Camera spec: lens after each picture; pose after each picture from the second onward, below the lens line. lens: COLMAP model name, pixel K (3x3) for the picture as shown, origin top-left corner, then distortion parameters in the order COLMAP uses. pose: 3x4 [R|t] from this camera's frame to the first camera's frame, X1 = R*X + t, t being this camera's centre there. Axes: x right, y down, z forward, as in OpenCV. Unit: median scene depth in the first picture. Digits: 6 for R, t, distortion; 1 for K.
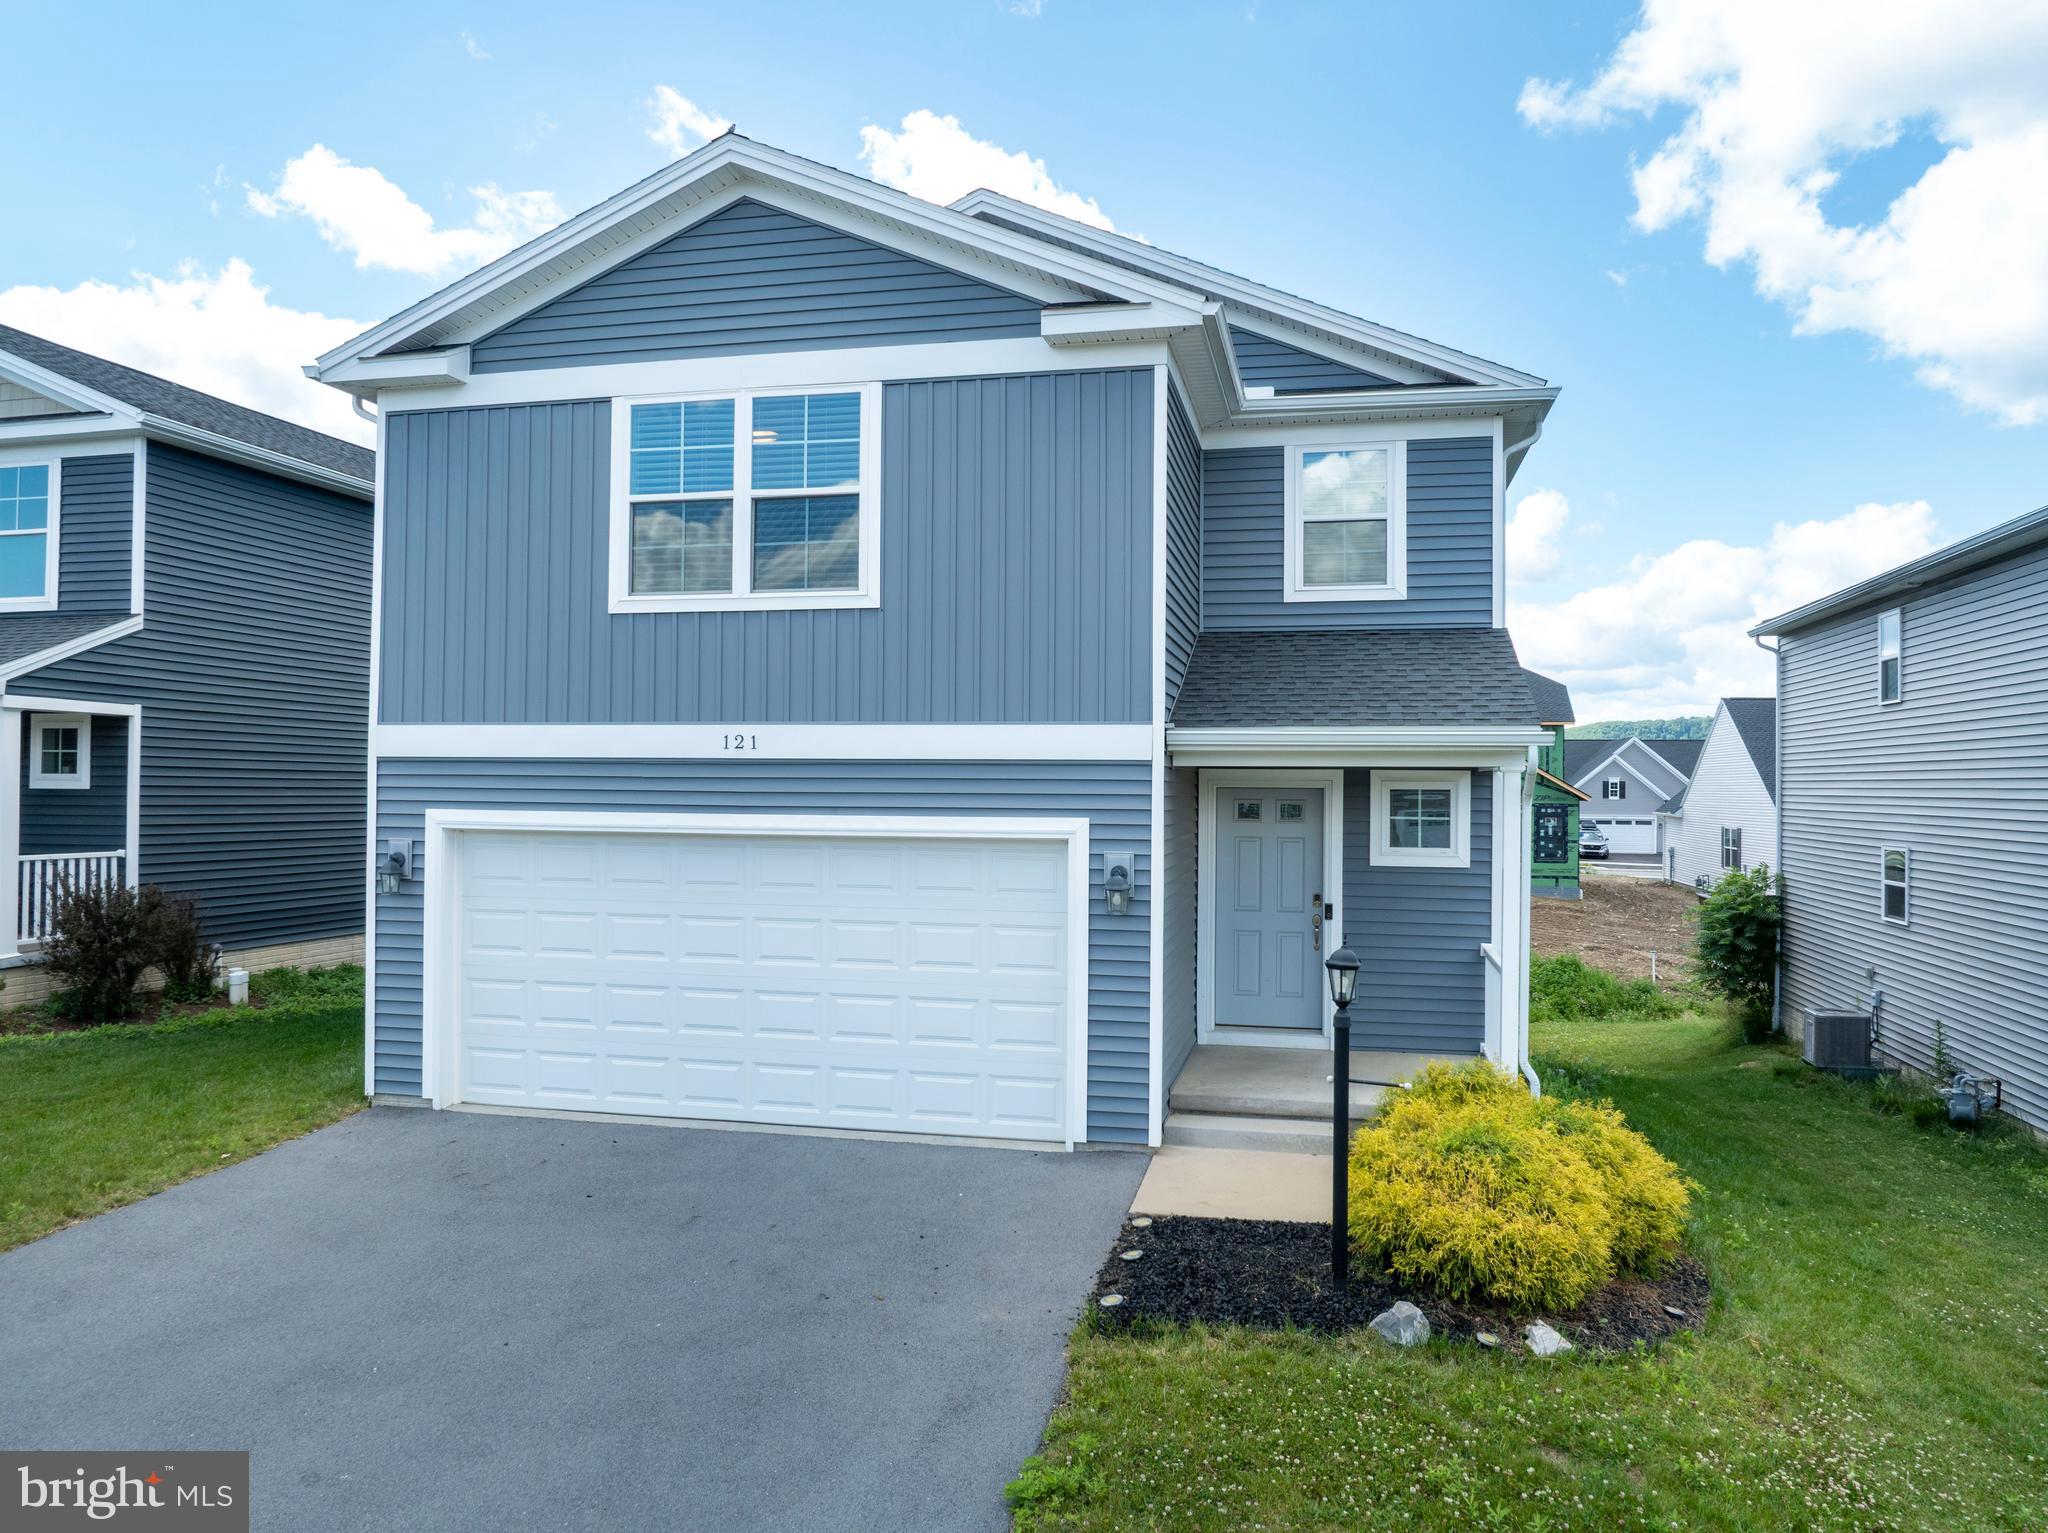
lens RADIAL K [[1432.6, 0, 1033.1], [0, 1432.6, 764.5], [0, 0, 1]] dist [-0.030496, -0.014107]
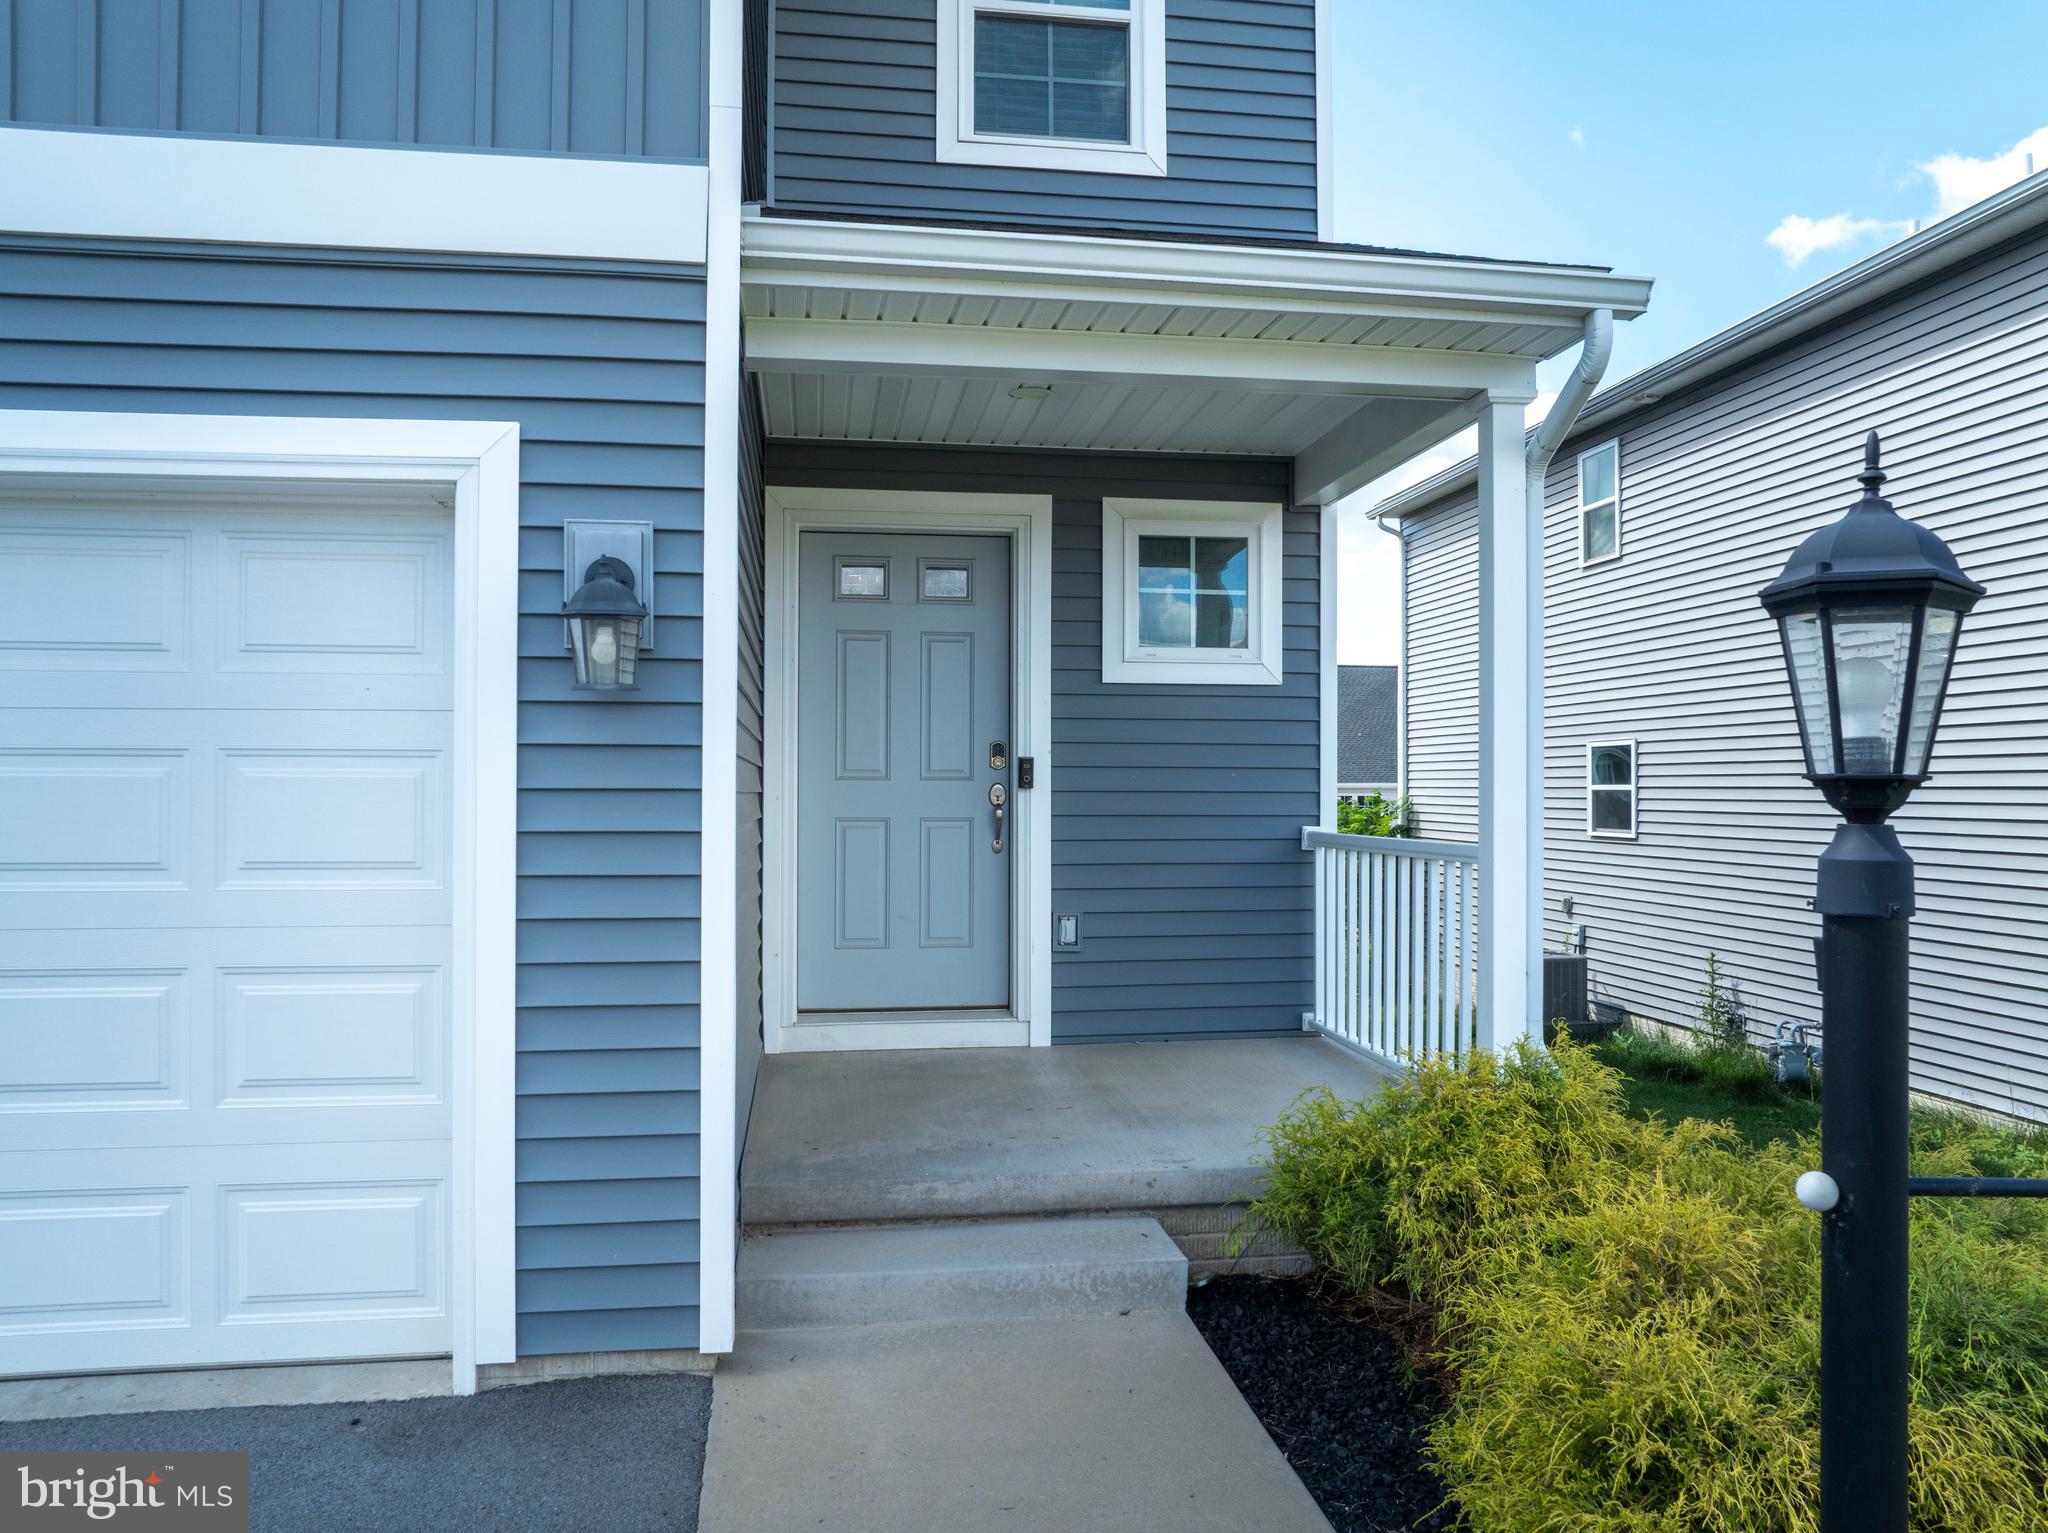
lens RADIAL K [[1432.6, 0, 1027.6], [0, 1432.6, 763.2], [0, 0, 1]] dist [-0.030496, -0.014107]
pose [[0.932895, -0.001808, 0.360145, 0.025894], [0.002117, 0.999998, -0.000462, 0.105411], [-0.360143, 0.001193, 0.932896, 0.557051]]
